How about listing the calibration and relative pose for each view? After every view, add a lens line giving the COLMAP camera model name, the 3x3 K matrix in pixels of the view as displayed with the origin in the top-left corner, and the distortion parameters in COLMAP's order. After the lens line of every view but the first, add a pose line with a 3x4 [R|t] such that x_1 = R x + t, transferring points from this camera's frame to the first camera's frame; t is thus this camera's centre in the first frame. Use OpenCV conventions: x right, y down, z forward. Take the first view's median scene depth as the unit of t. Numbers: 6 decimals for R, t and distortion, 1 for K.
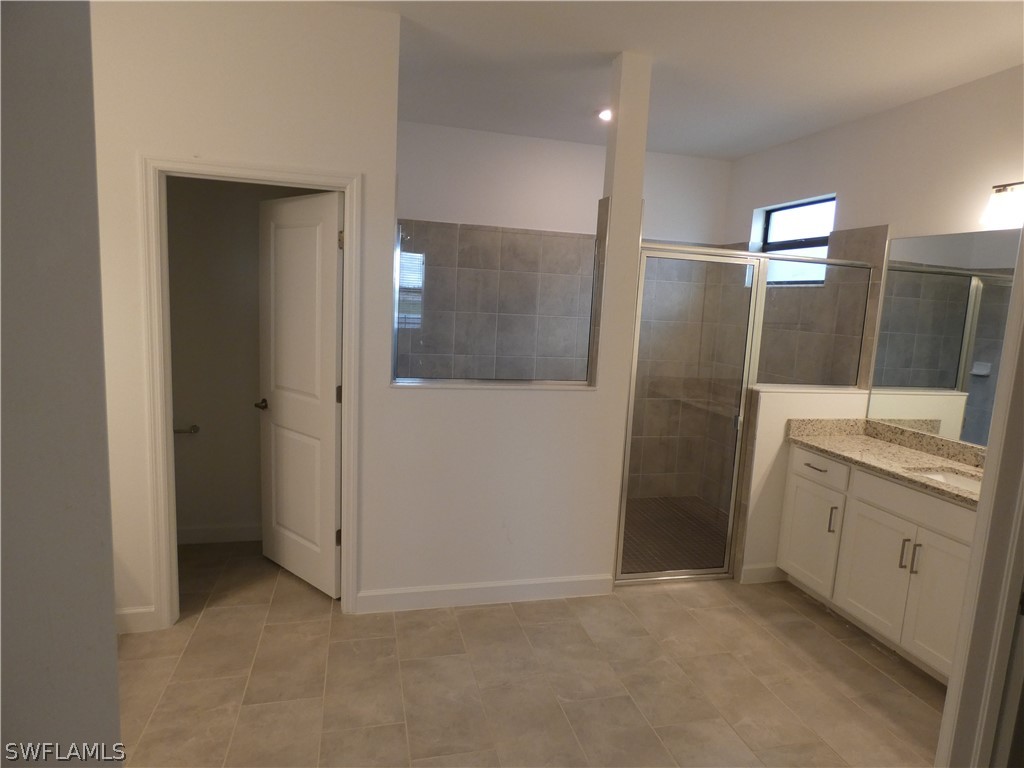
lens RADIAL K [[615.3, 0, 514.9], [0, 615.3, 383.3], [0, 0, 1]] dist [-0.003872, -0.006957]
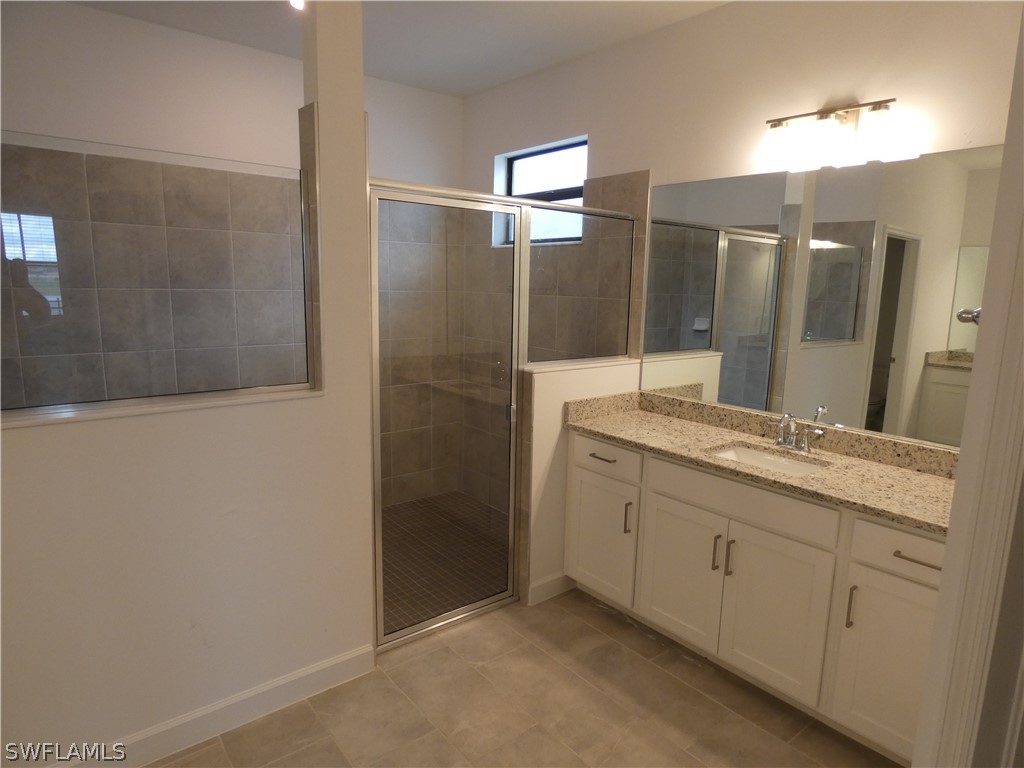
lens RADIAL K [[615.3, 0, 514.9], [0, 615.3, 383.3], [0, 0, 1]] dist [-0.003872, -0.006957]
pose [[0.908037, -0.099466, 0.406910, 0.044542], [0.080978, 0.994757, 0.062455, -0.024680], [-0.410989, -0.023761, 0.911331, 0.264432]]
